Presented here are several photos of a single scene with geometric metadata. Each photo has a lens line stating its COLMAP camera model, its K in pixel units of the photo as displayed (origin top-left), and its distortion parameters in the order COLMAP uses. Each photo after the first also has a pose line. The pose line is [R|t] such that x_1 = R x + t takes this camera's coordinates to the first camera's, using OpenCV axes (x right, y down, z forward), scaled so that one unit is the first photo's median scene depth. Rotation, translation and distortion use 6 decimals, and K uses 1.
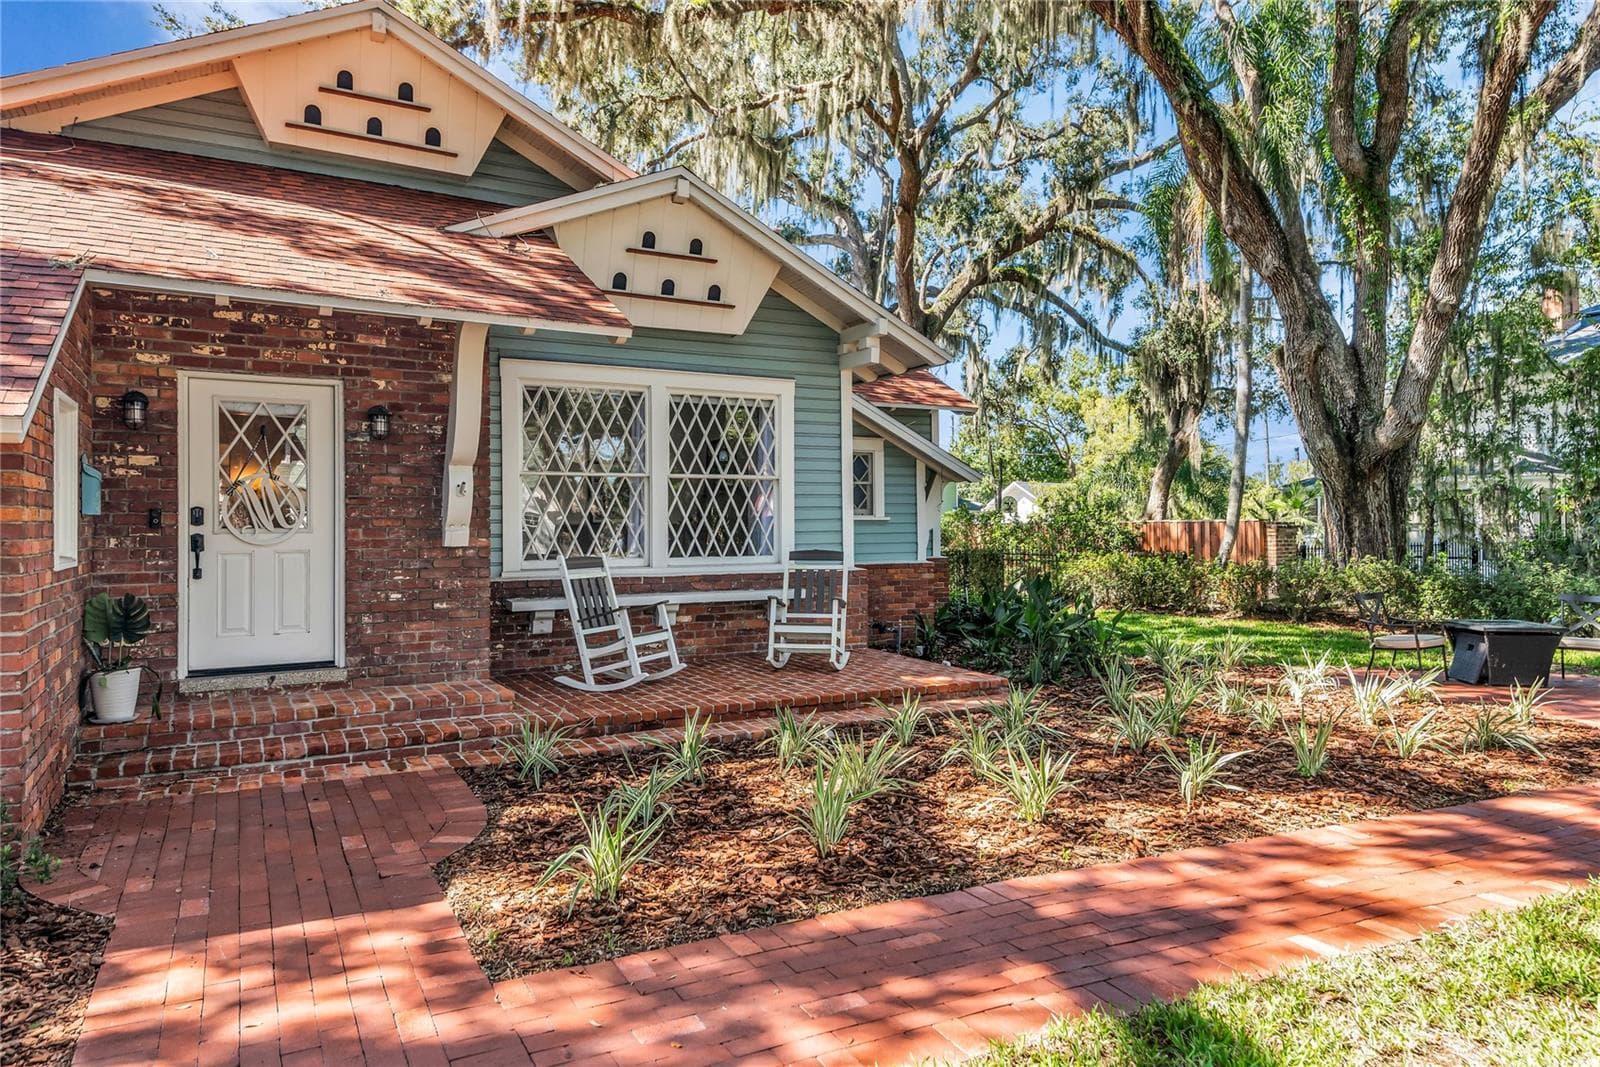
lens RADIAL K [[1009.2, 0, 800.5], [0, 1009.2, 524.5], [0, 0, 1]] dist [0.079271, 0.000267]
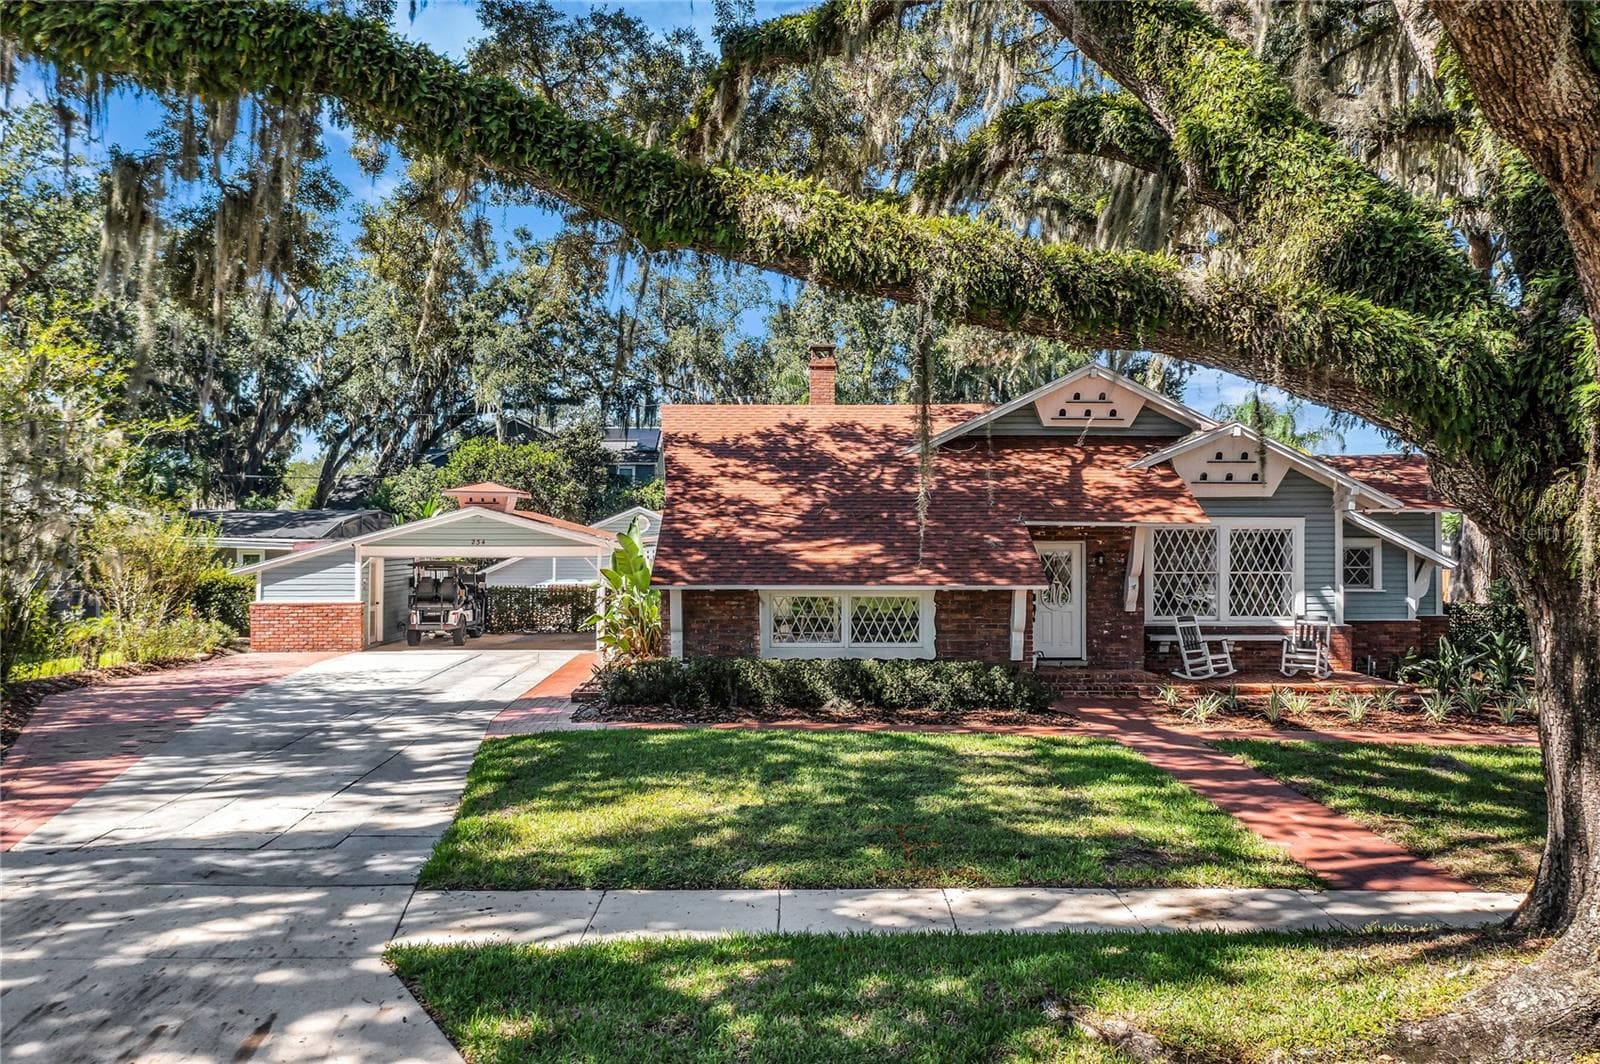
lens RADIAL K [[1267.6, 0, 800.0], [0, 1267.6, 532.0], [0, 0, 1]] dist [0.009237, -0.002142]
pose [[0.887552, 0.000934, -0.460706, 0.265178], [-0.003679, 0.999980, -0.005061, -0.116590], [0.460692, 0.006187, 0.887539, -1.567384]]
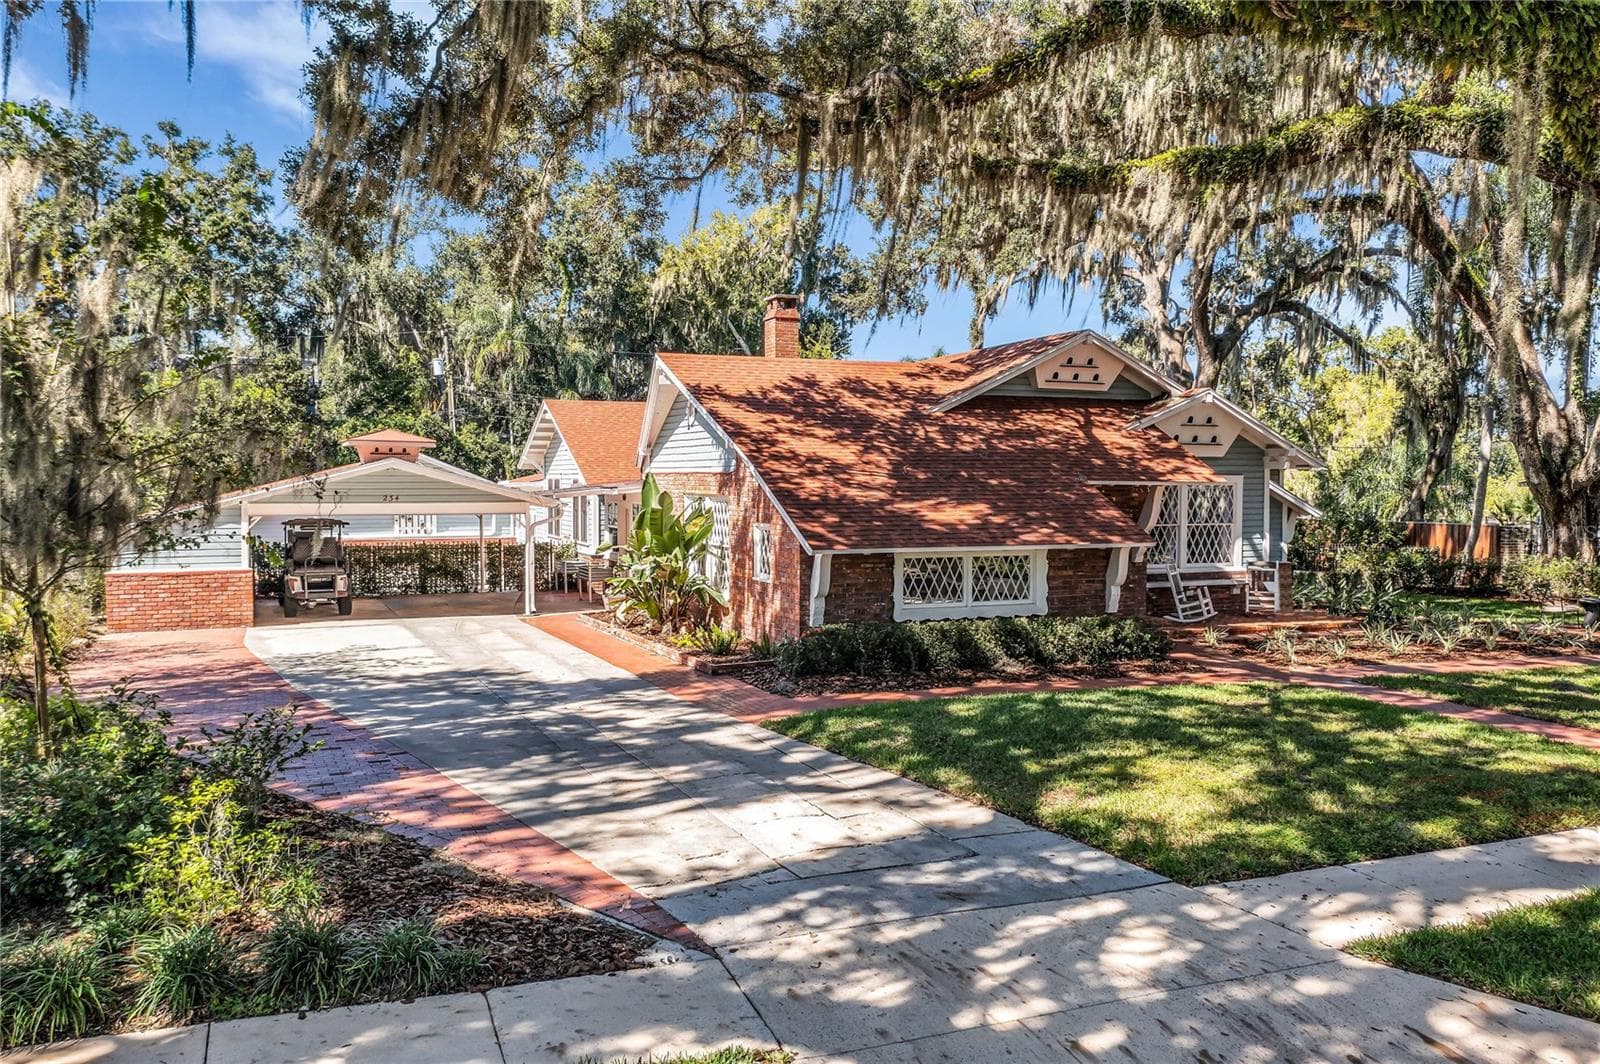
lens RADIAL K [[1267.6, 0, 800.0], [0, 1267.6, 532.0], [0, 0, 1]] dist [0.009237, -0.002142]
pose [[0.994676, 0.008498, -0.102705, -0.704107], [-0.004175, 0.999099, 0.042236, -0.150553], [0.102971, -0.041582, 0.993815, -1.815206]]
